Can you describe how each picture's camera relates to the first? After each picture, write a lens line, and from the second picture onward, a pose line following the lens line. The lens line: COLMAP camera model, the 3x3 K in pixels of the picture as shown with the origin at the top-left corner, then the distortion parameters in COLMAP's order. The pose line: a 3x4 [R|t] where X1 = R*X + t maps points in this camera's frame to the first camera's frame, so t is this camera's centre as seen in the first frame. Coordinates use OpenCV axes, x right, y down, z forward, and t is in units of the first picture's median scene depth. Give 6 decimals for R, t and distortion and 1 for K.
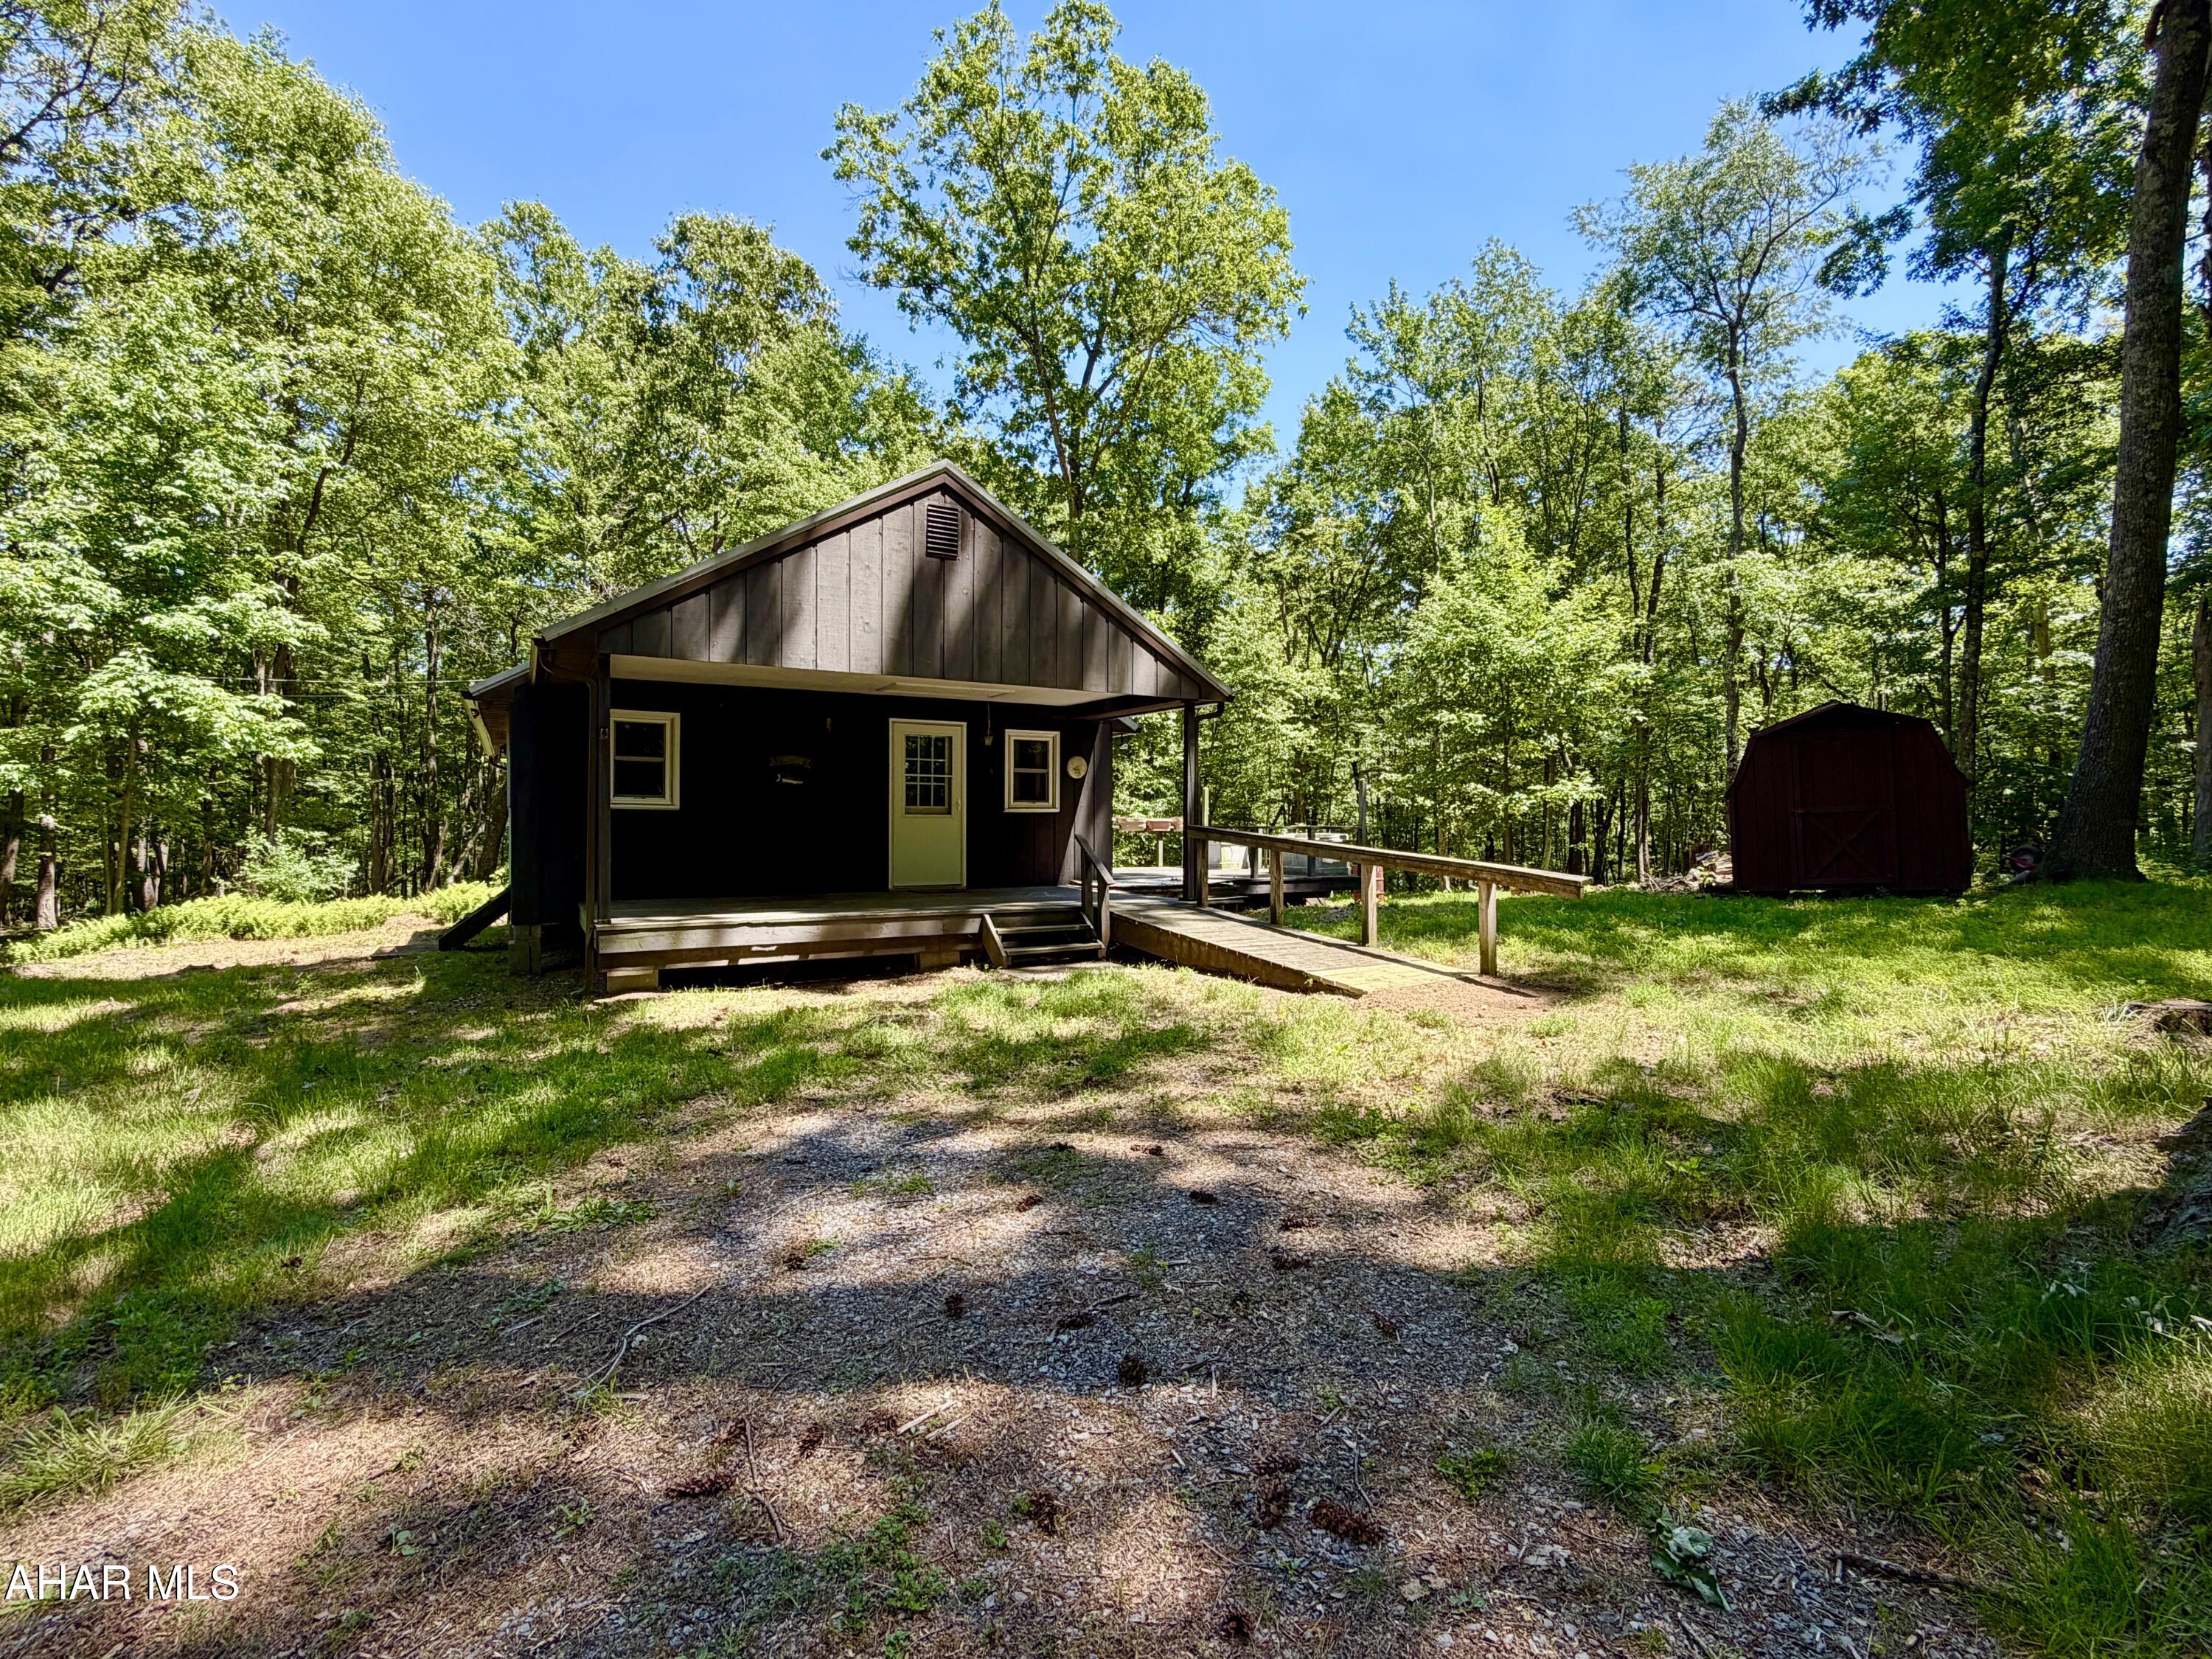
lens RADIAL K [[1030.8, 0, 1092.3], [0, 1030.8, 830.1], [0, 0, 1]] dist [-0.009214, -0.000311]
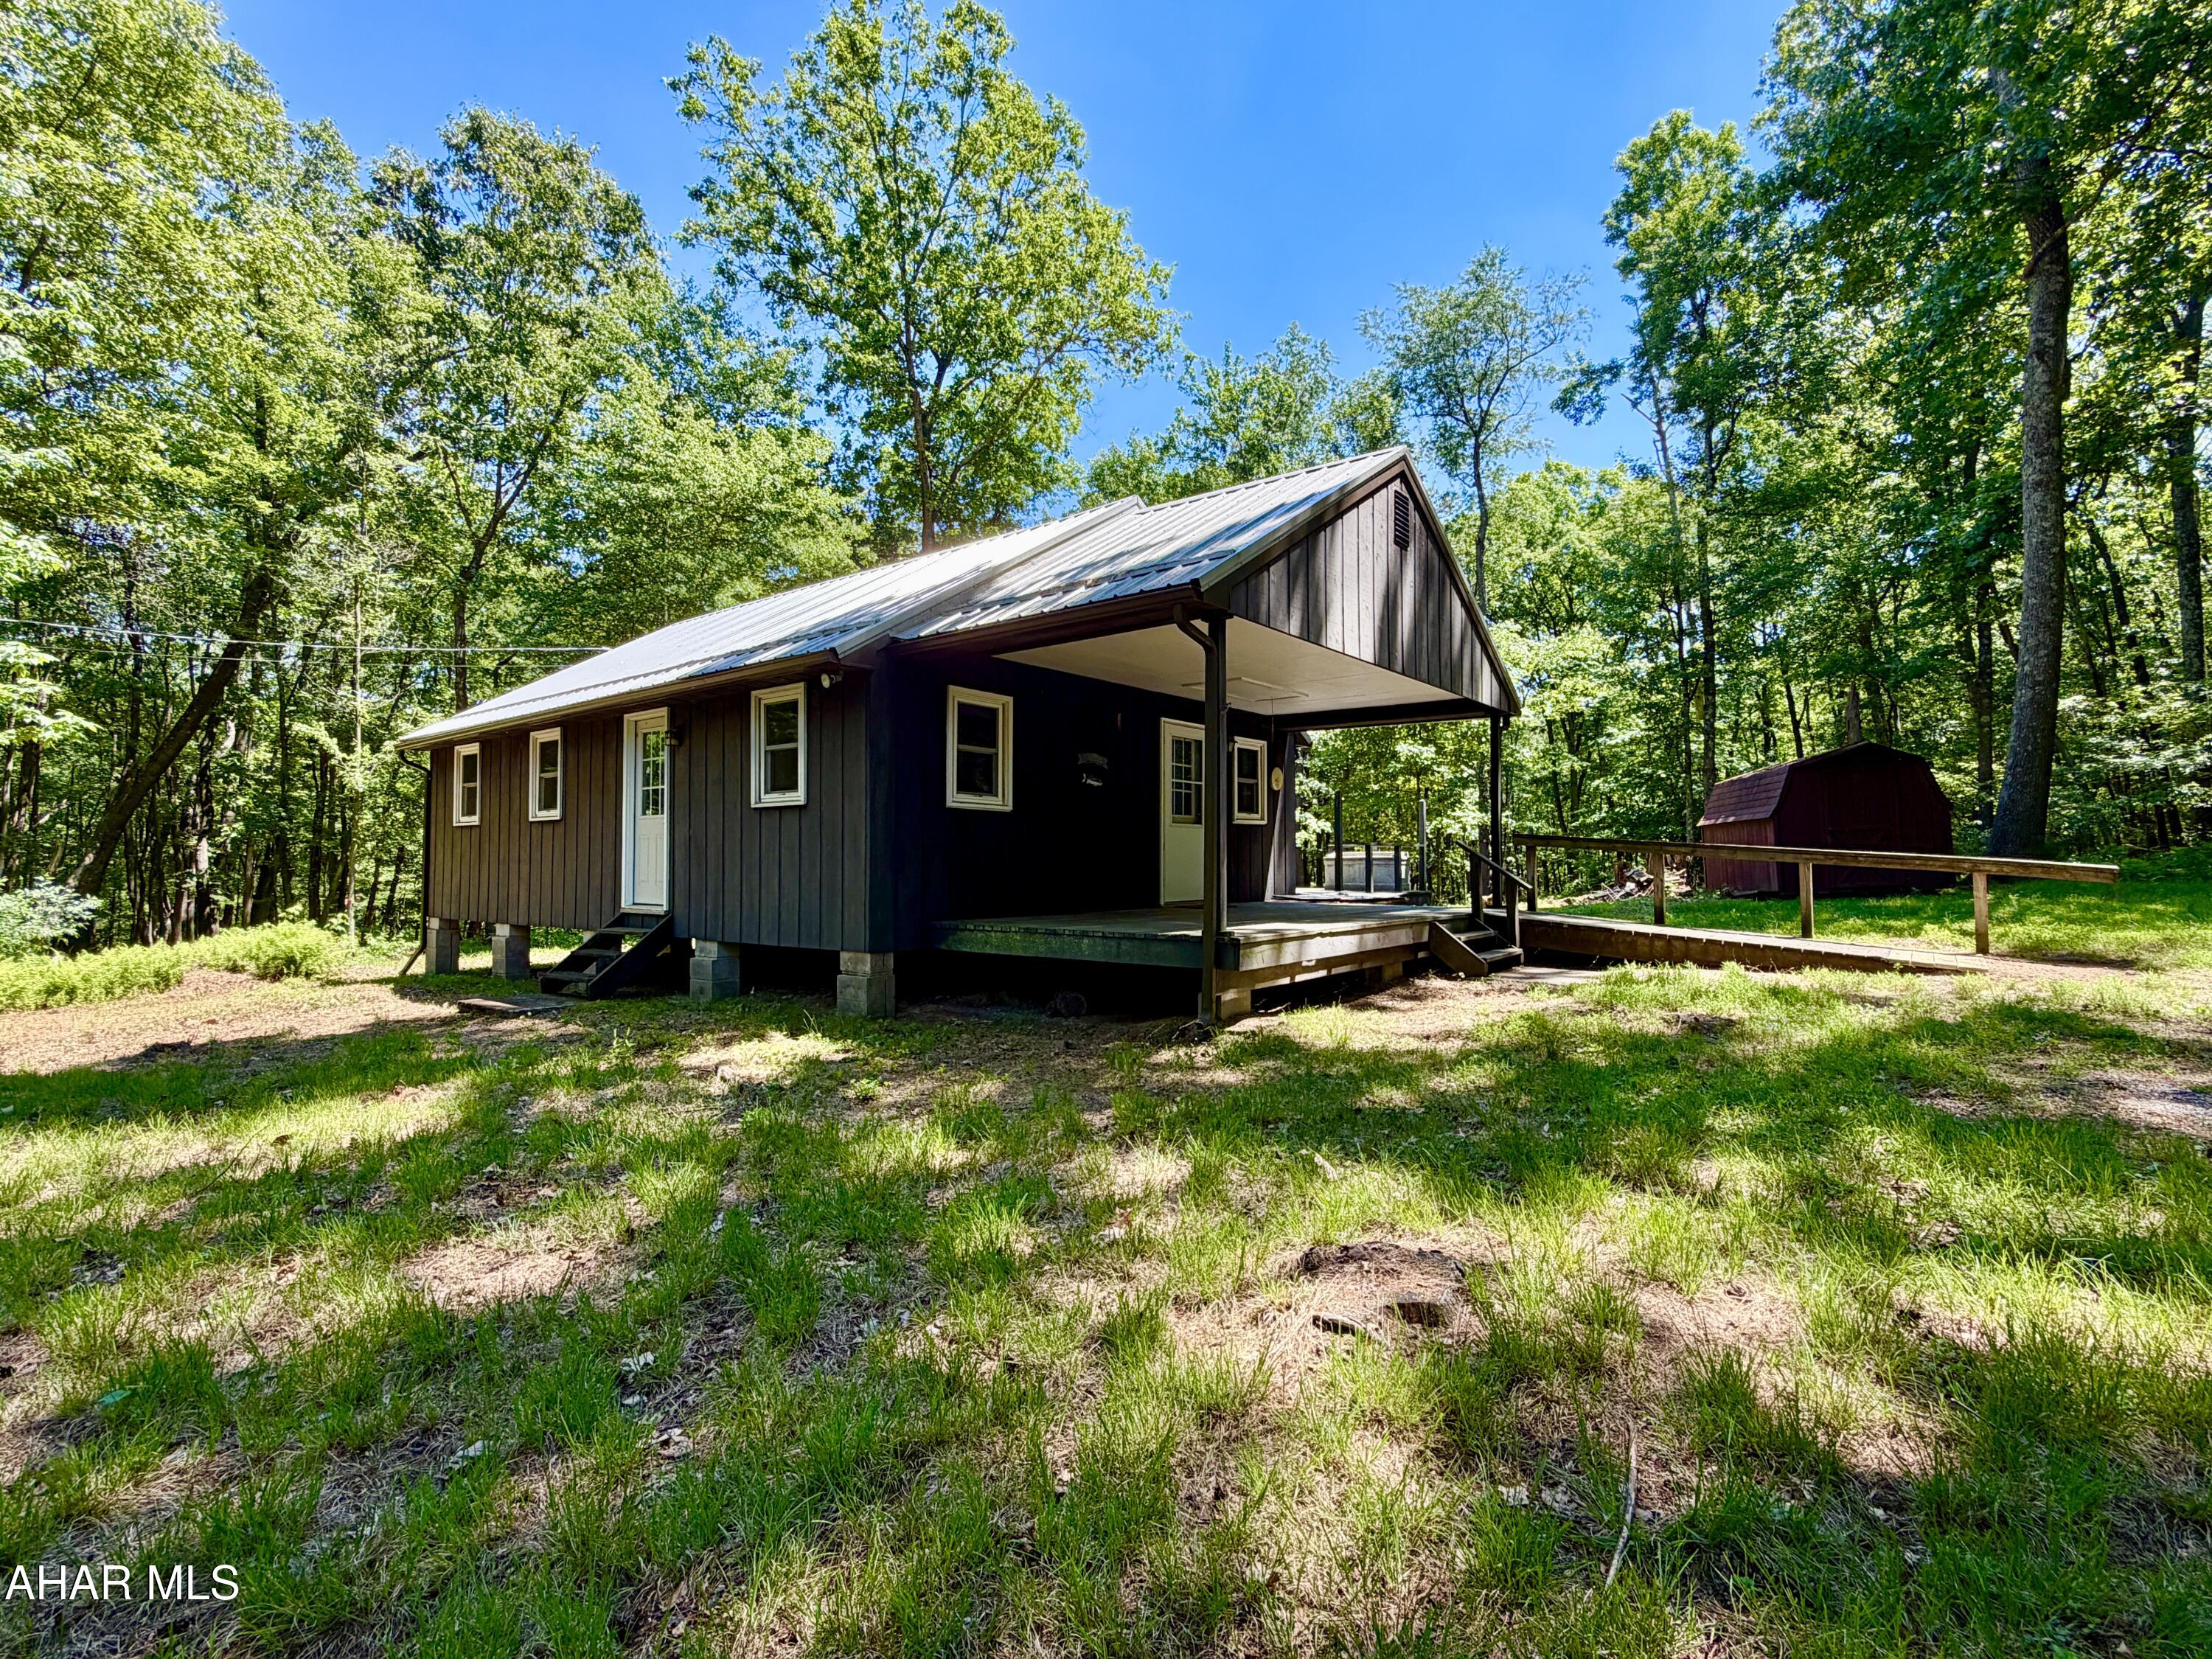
lens RADIAL K [[1030.8, 0, 1101.0], [0, 1030.8, 829.3], [0, 0, 1]] dist [-0.009214, -0.000311]
pose [[0.928390, 0.009306, 0.371490, -0.307283], [0.003579, 0.999416, -0.033980, 0.011293], [-0.371589, 0.032877, 0.927815, 0.092634]]
